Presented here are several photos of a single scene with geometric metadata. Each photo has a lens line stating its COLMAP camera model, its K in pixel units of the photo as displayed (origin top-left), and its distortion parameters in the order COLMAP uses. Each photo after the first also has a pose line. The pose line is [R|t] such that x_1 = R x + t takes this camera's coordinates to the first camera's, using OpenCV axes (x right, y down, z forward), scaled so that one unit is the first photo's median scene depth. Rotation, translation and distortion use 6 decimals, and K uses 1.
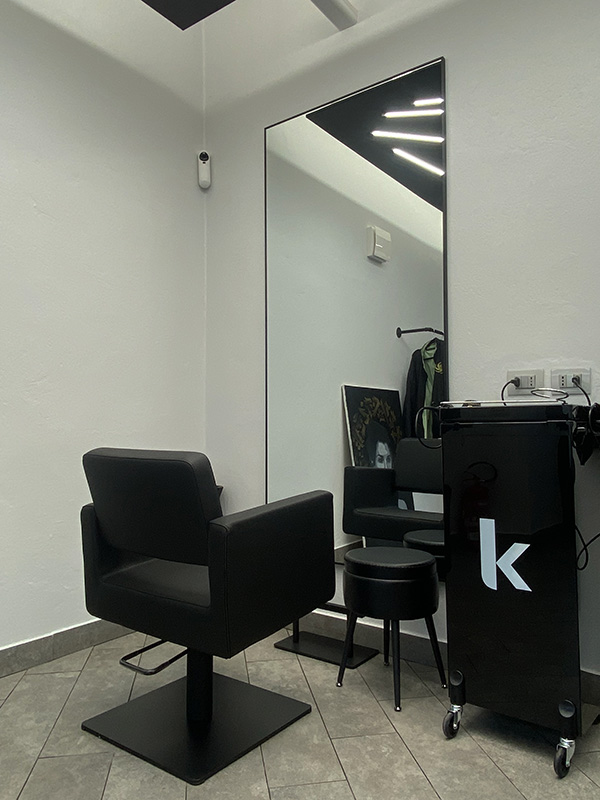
lens RADIAL K [[582.9, 0, 298.2], [0, 582.9, 412.6], [0, 0, 1]] dist [-0.001151, -0.000988]
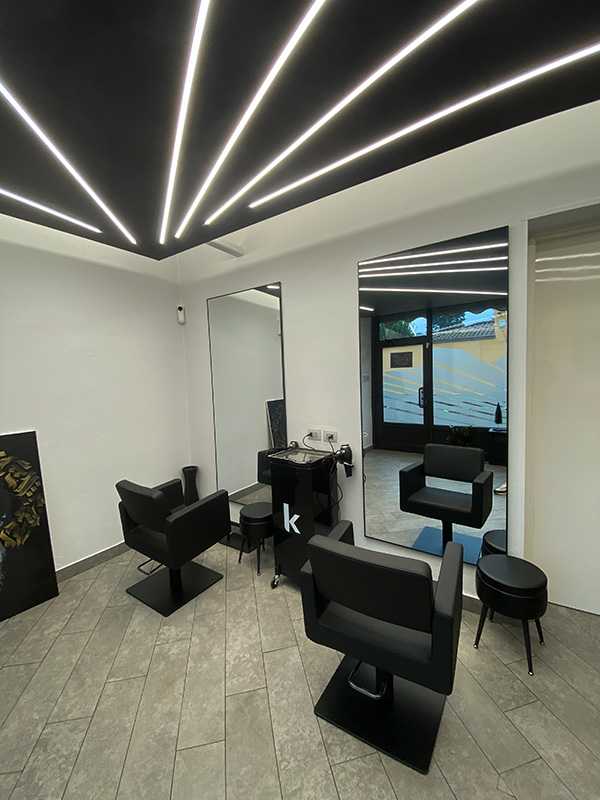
lens RADIAL K [[323.7, 0, 301.3], [0, 323.7, 397.7], [0, 0, 1]] dist [0.020897, -0.021509]
pose [[0.998543, -0.034361, 0.041617, 0.324849], [0.029570, 0.993412, 0.110721, -0.385503], [-0.045147, -0.109329, 0.992980, -0.293932]]
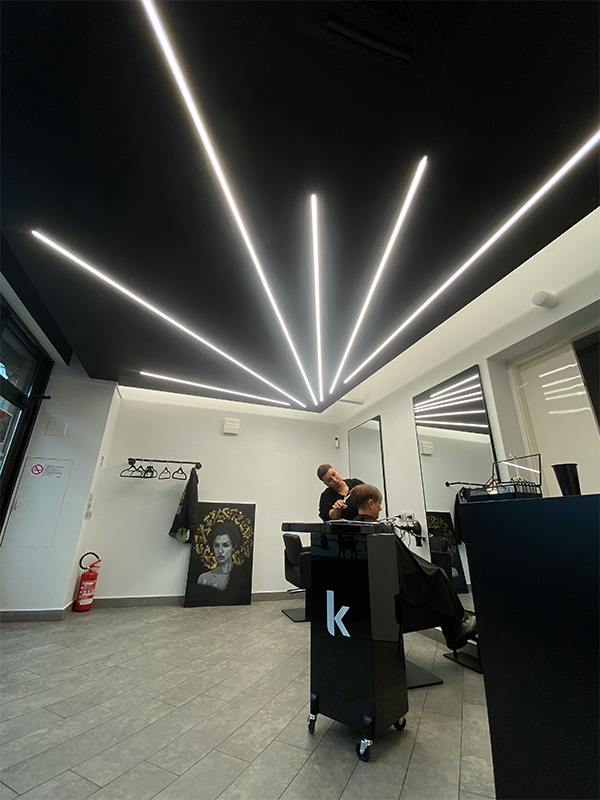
lens RADIAL K [[329.4, 0, 303.2], [0, 329.4, 397.6], [0, 0, 1]] dist [0.000657, -0.010932]
pose [[0.824848, -0.181950, -0.535276, 1.149784], [0.000950, 0.947241, -0.320521, -0.102694], [0.565354, 0.263873, 0.781502, -0.988140]]
